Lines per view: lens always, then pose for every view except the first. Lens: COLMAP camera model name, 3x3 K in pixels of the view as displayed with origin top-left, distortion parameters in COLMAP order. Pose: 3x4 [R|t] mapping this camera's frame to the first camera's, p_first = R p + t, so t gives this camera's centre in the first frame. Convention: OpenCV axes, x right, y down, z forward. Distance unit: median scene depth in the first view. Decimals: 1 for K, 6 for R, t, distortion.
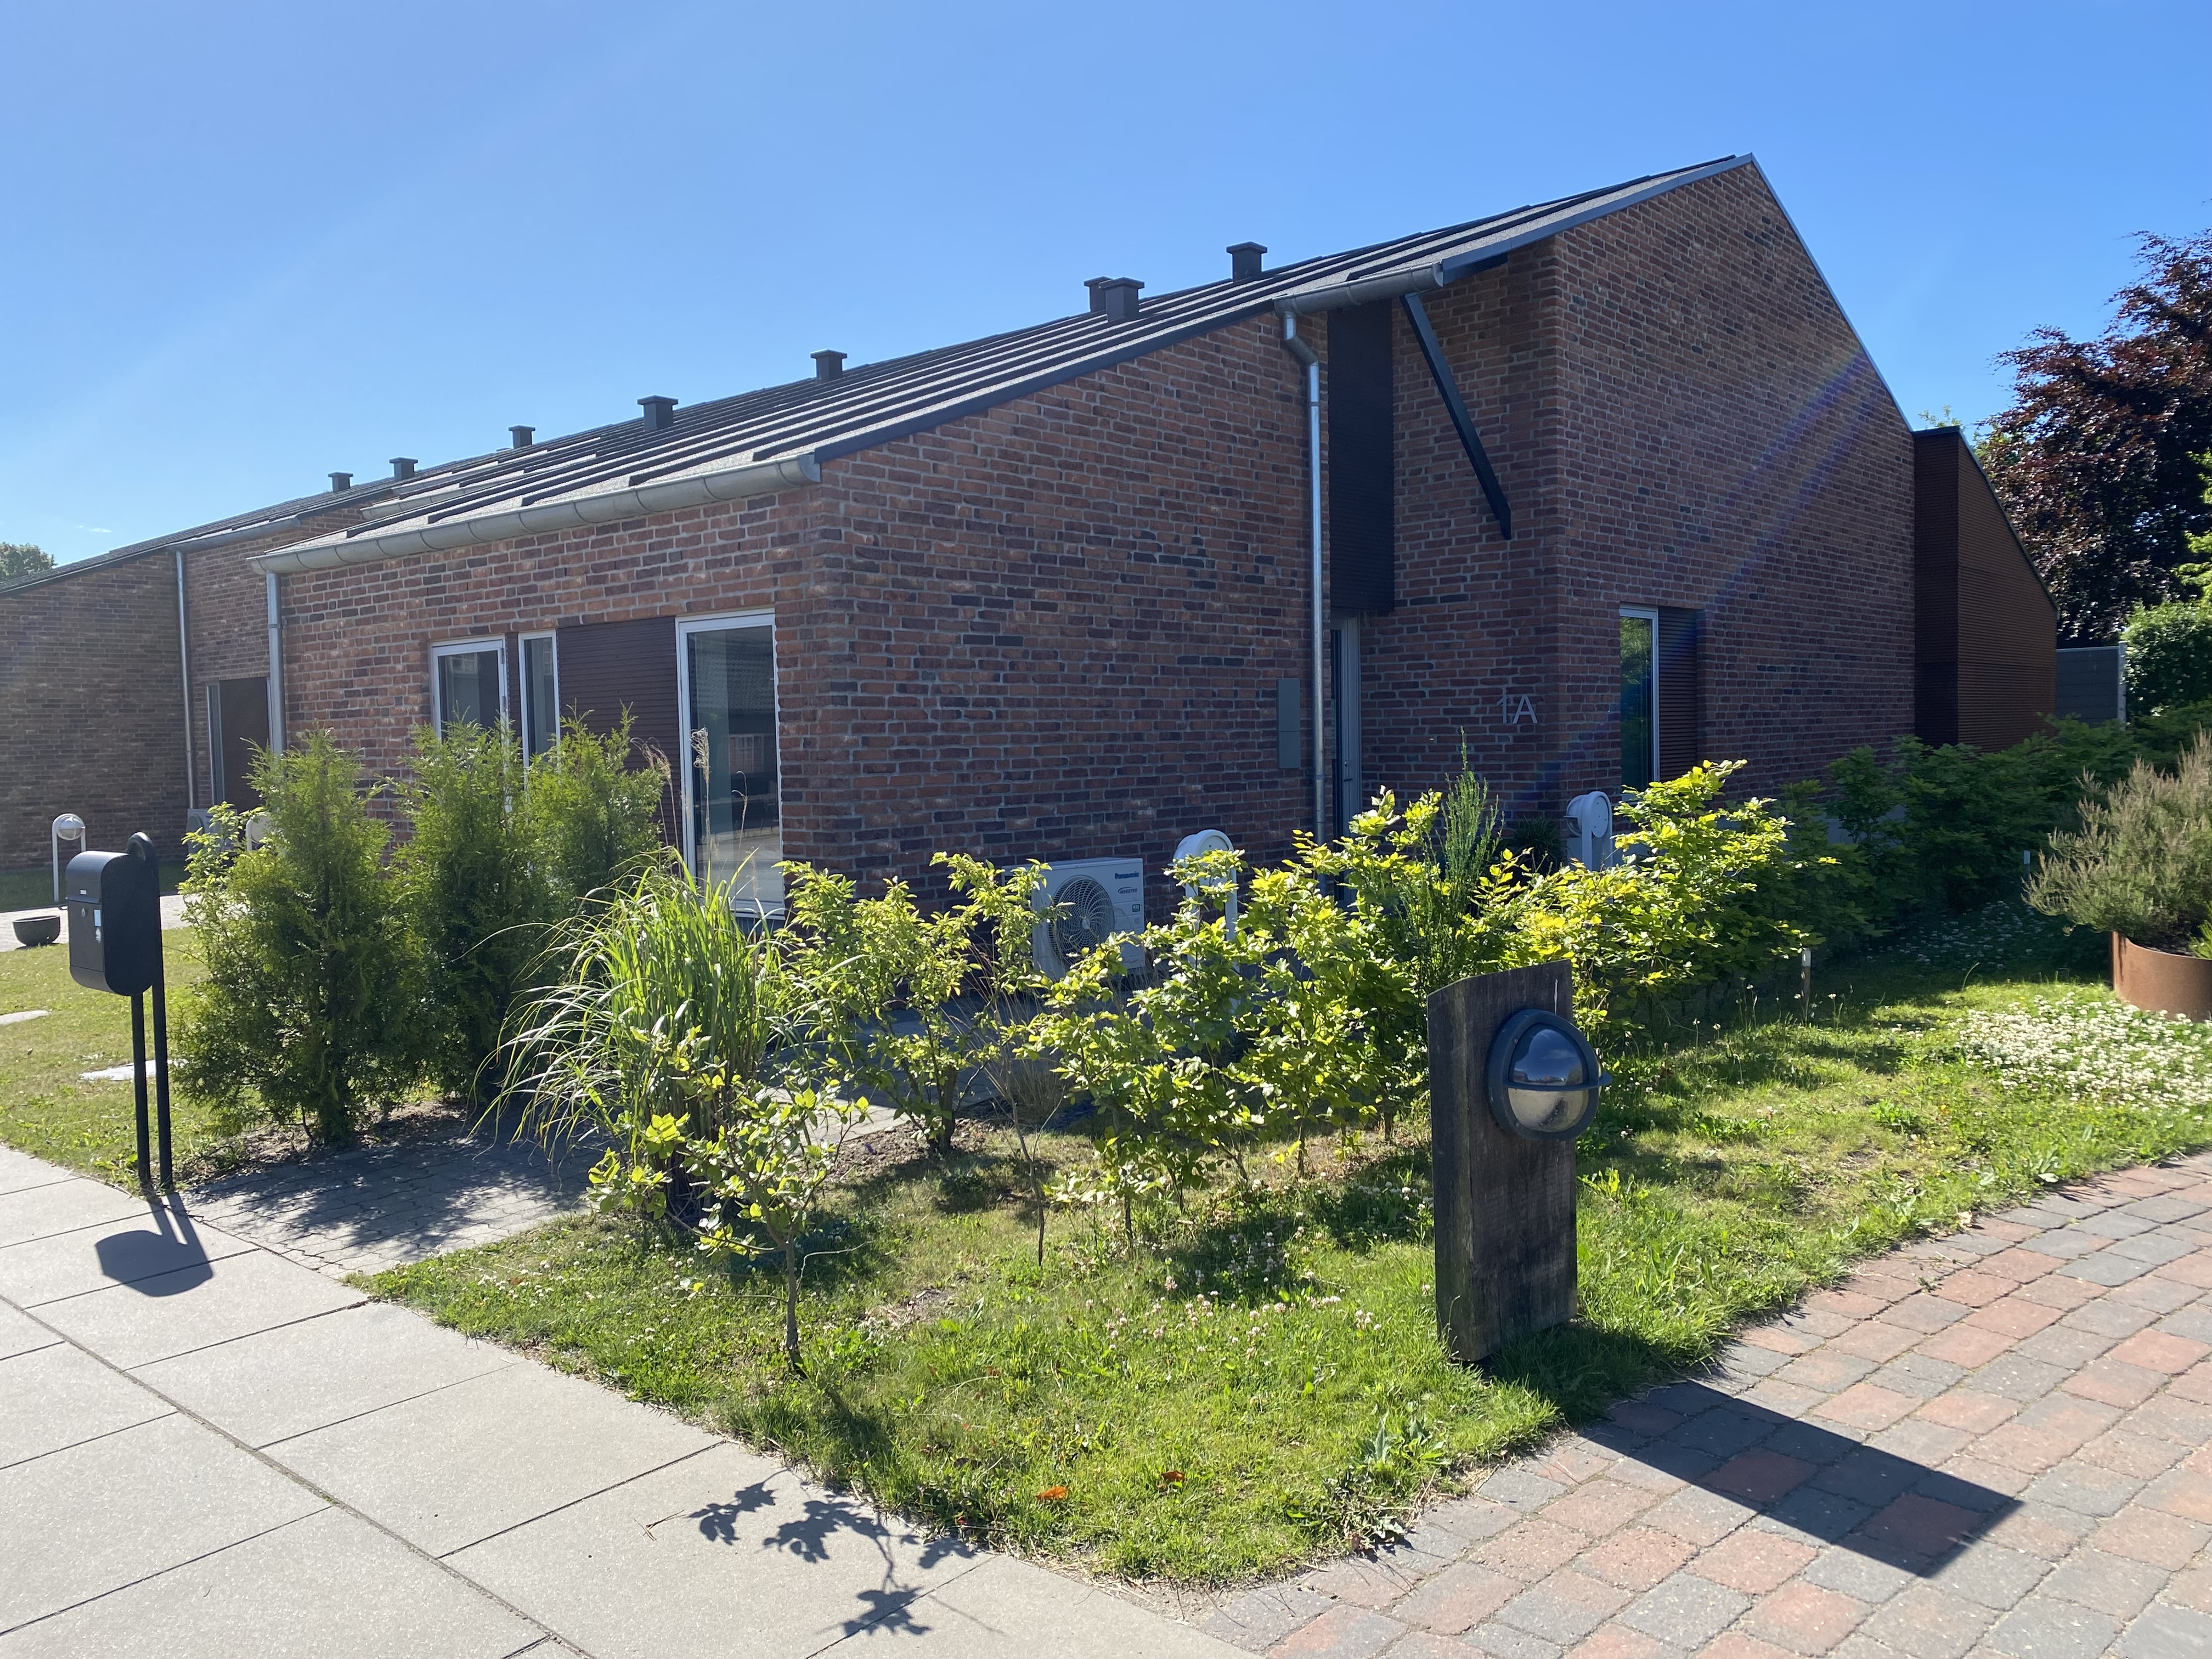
lens RADIAL K [[1681.7, 0, 1100.6], [0, 1681.7, 834.6], [0, 0, 1]] dist [0.057449, -0.072512]
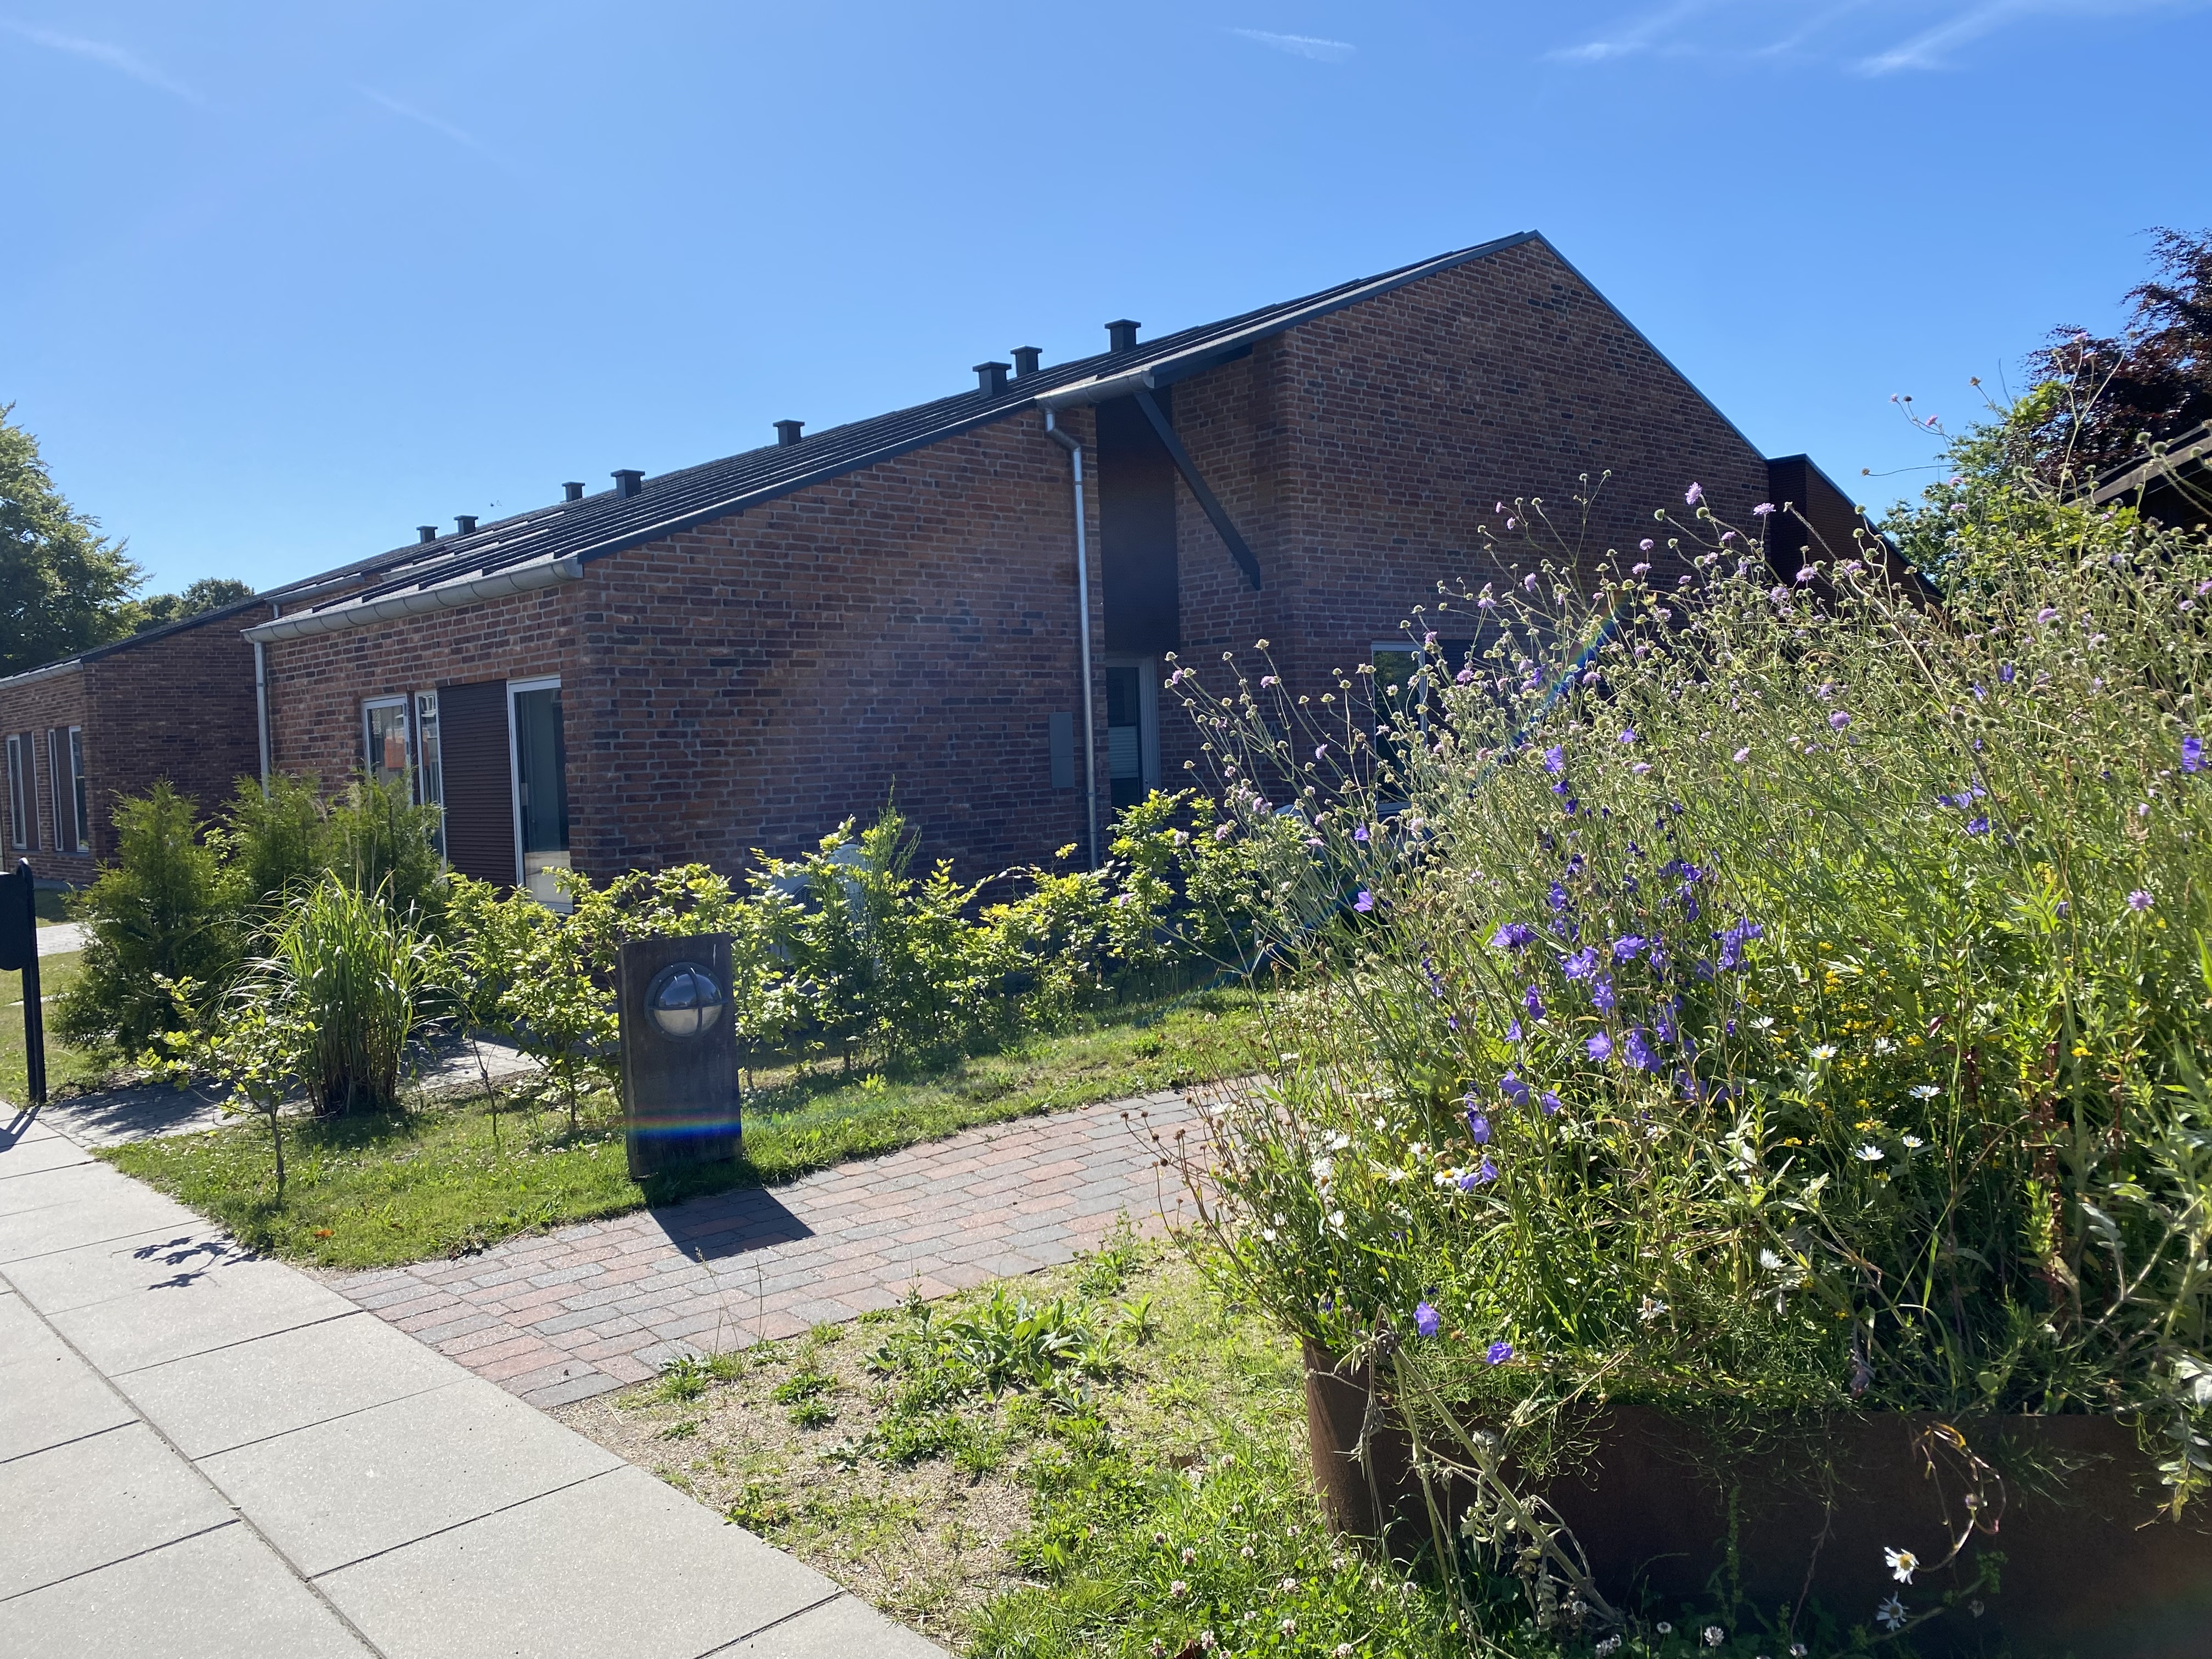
lens RADIAL K [[1681.7, 0, 1102.8], [0, 1681.7, 837.6], [0, 0, 1]] dist [0.057449, -0.072512]
pose [[0.995110, -0.012275, -0.098007, 0.289297], [0.012260, 0.999925, -0.000764, -0.003392], [0.098009, -0.000441, 0.995185, -0.204491]]
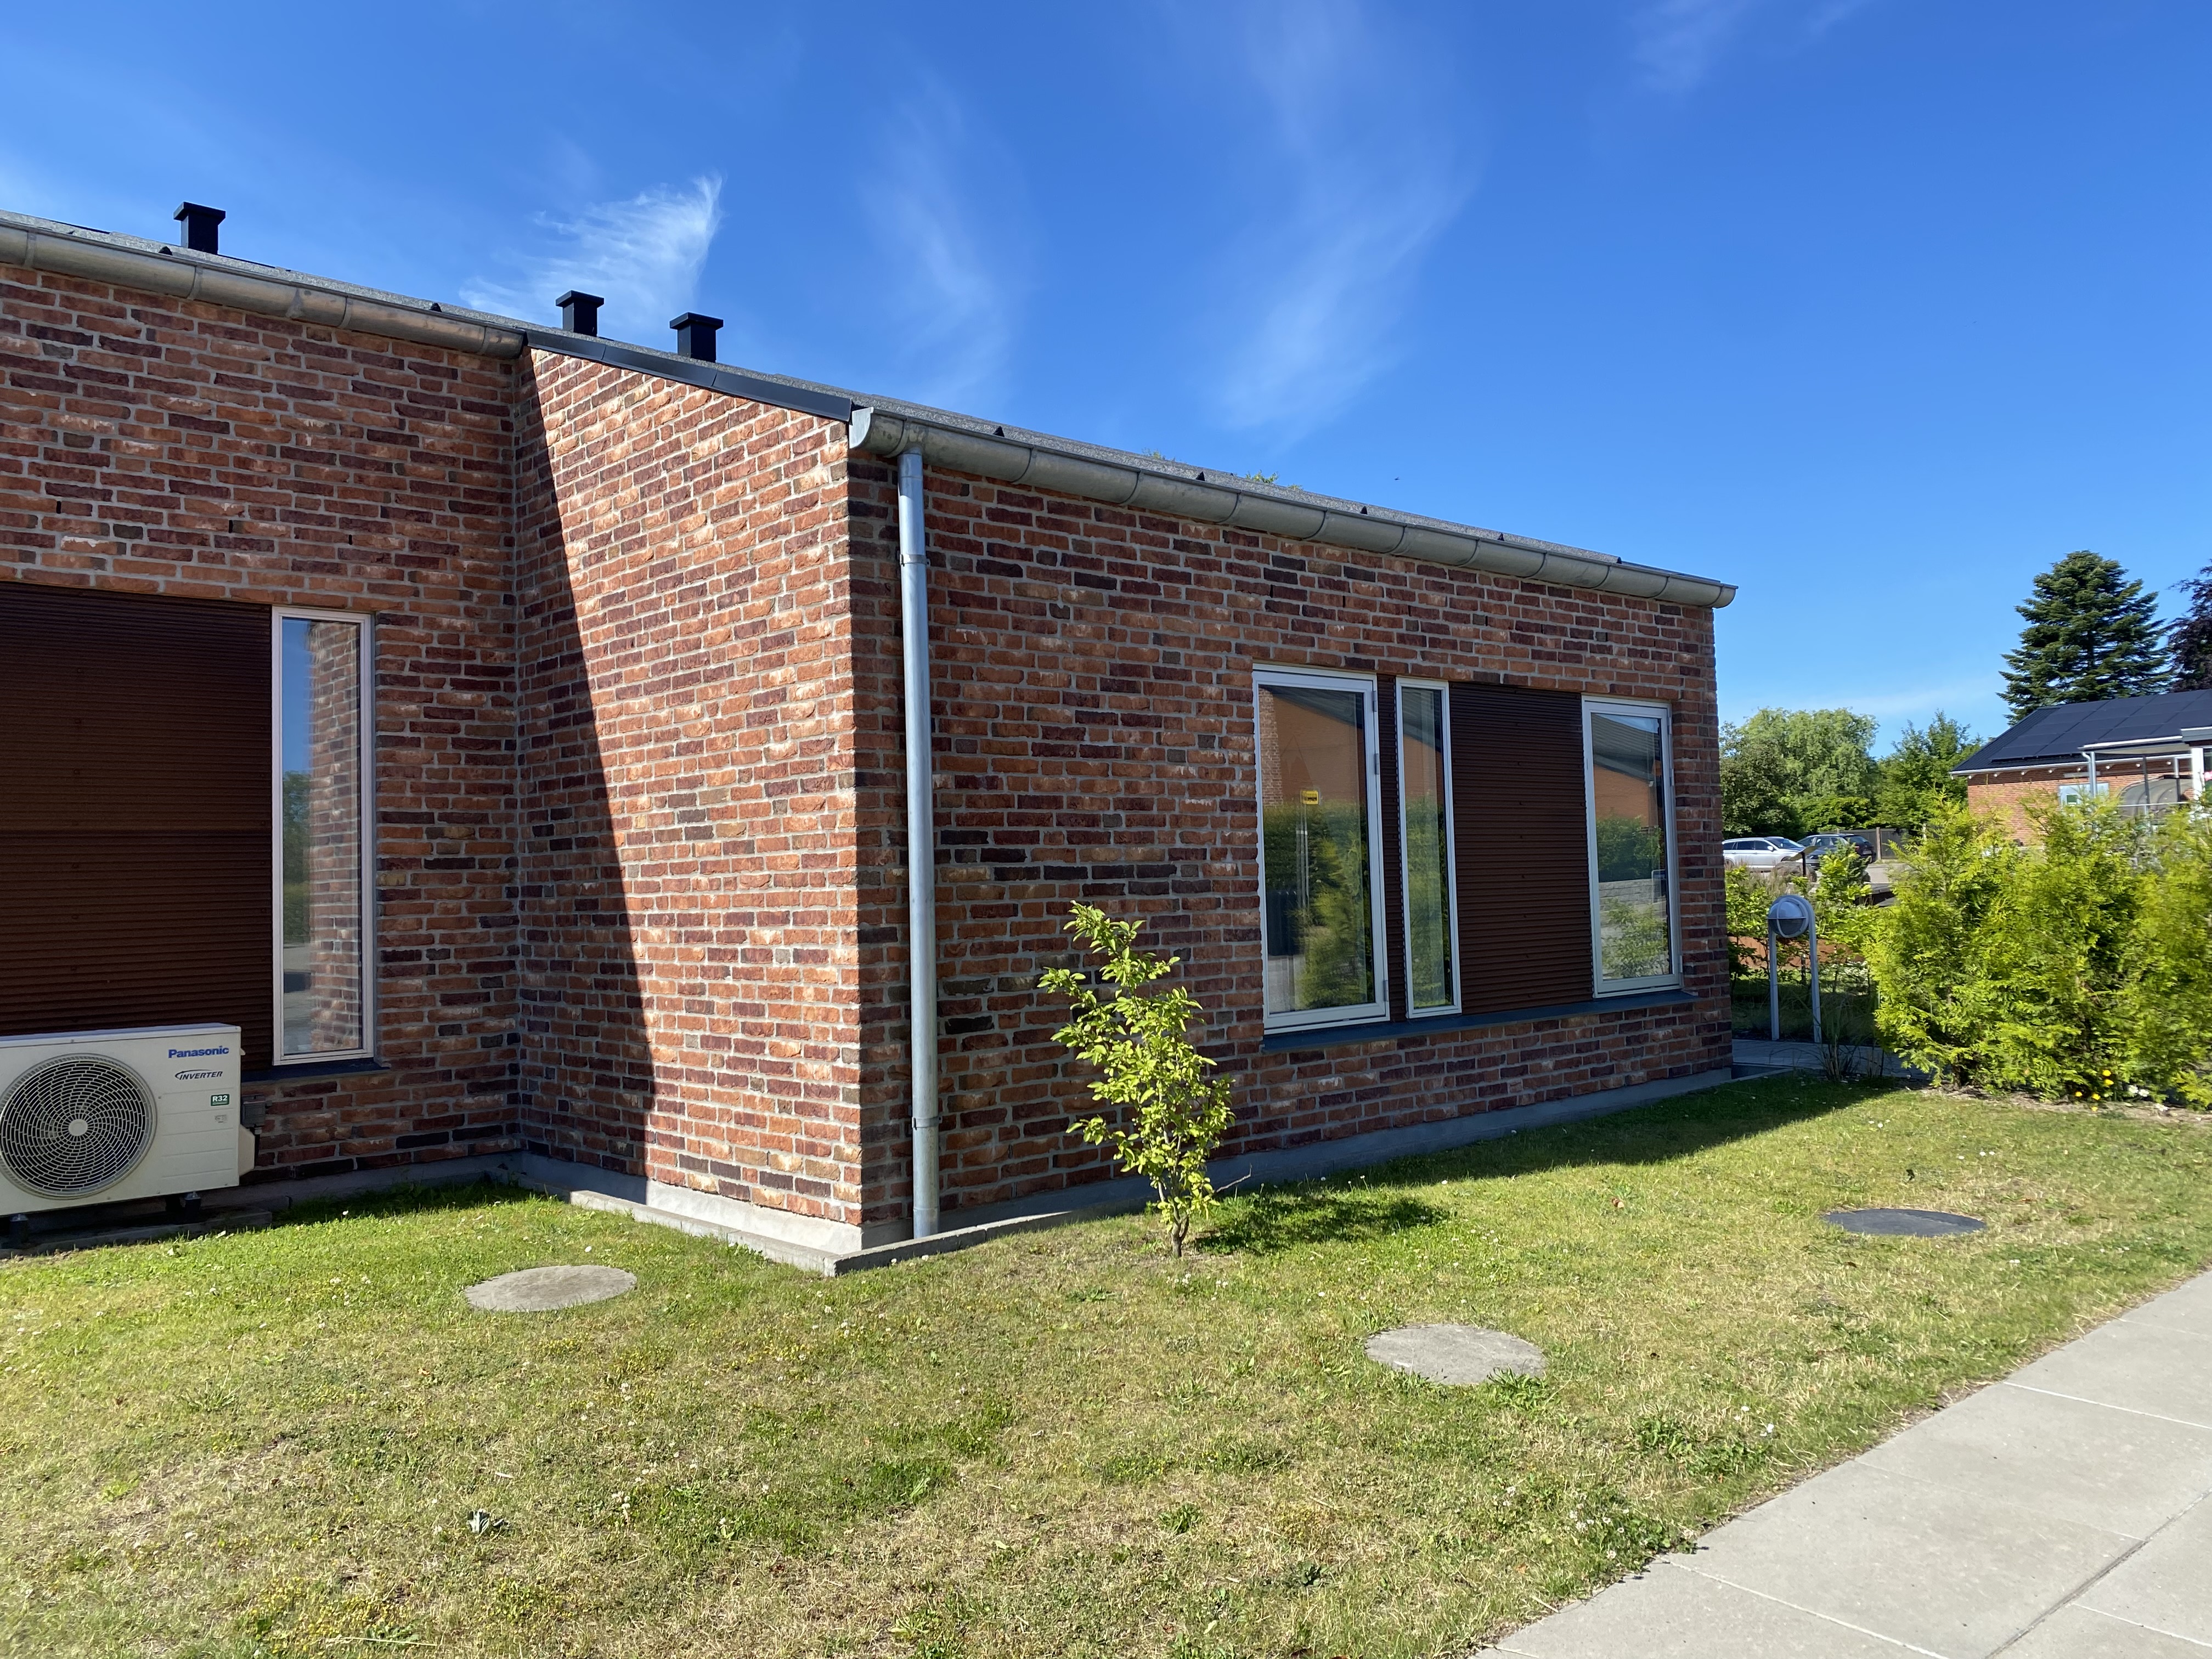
lens RADIAL K [[1681.7, 0, 1104.8], [0, 1681.7, 832.3], [0, 0, 1]] dist [0.057449, -0.072512]
pose [[0.133064, 0.047812, 0.989954, -1.148101], [0.077283, 0.995294, -0.058458, -0.011259], [-0.988090, 0.084286, 0.128743, 1.049291]]
